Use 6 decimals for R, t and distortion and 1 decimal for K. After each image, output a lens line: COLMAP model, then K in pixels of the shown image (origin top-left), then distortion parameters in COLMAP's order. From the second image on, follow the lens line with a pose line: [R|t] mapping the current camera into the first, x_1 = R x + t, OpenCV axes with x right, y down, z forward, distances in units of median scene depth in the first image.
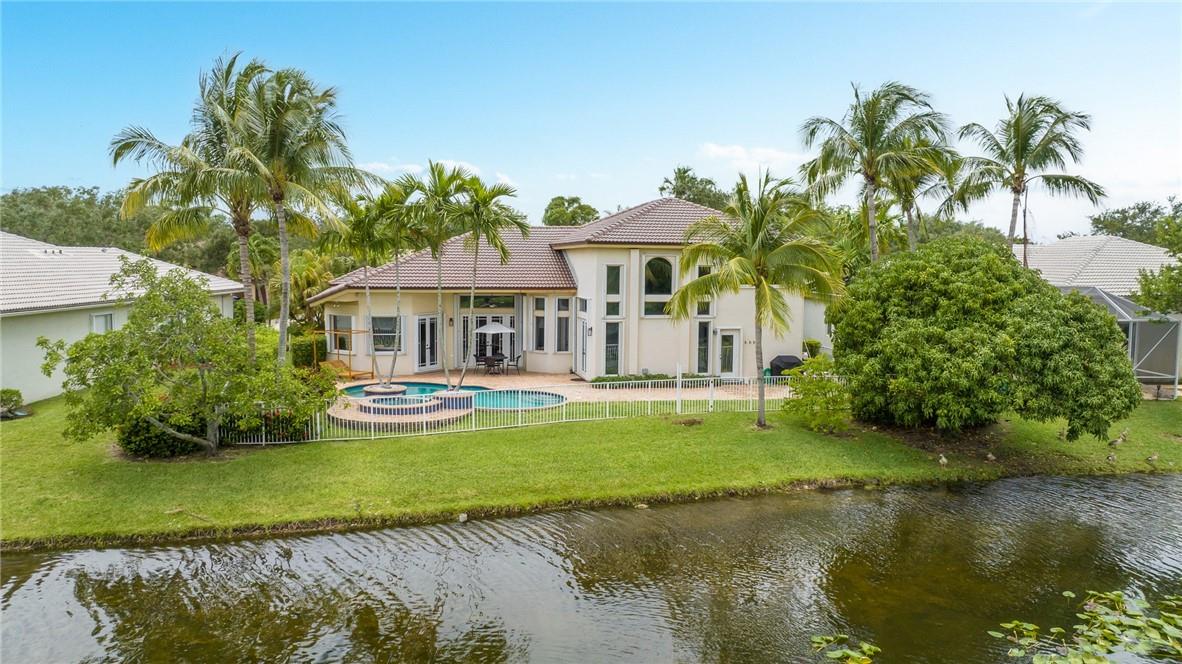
lens RADIAL K [[842.3, 0, 591.0], [0, 842.3, 332.0], [0, 0, 1]] dist [-0.006455, 0.001090]
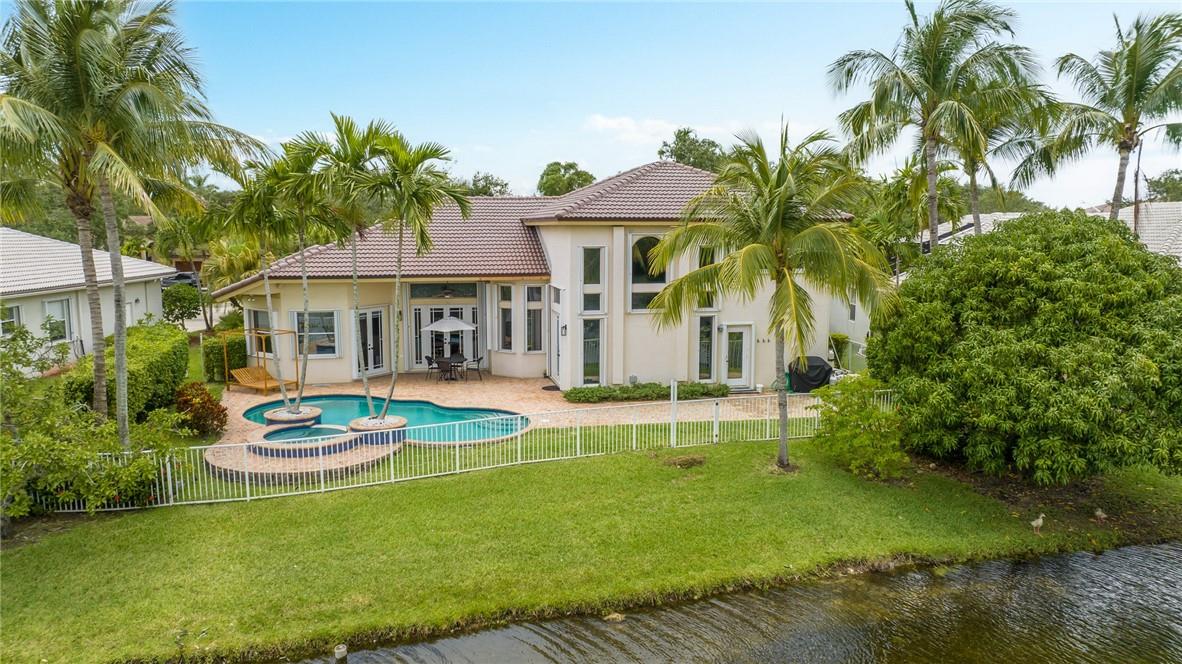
lens RADIAL K [[842.3, 0, 591.0], [0, 842.3, 332.0], [0, 0, 1]] dist [-0.006455, 0.001090]
pose [[0.999951, -0.009079, -0.004041, 0.034938], [0.009232, 0.999171, 0.039641, -0.038462], [0.003678, -0.039677, 0.999206, 0.251429]]
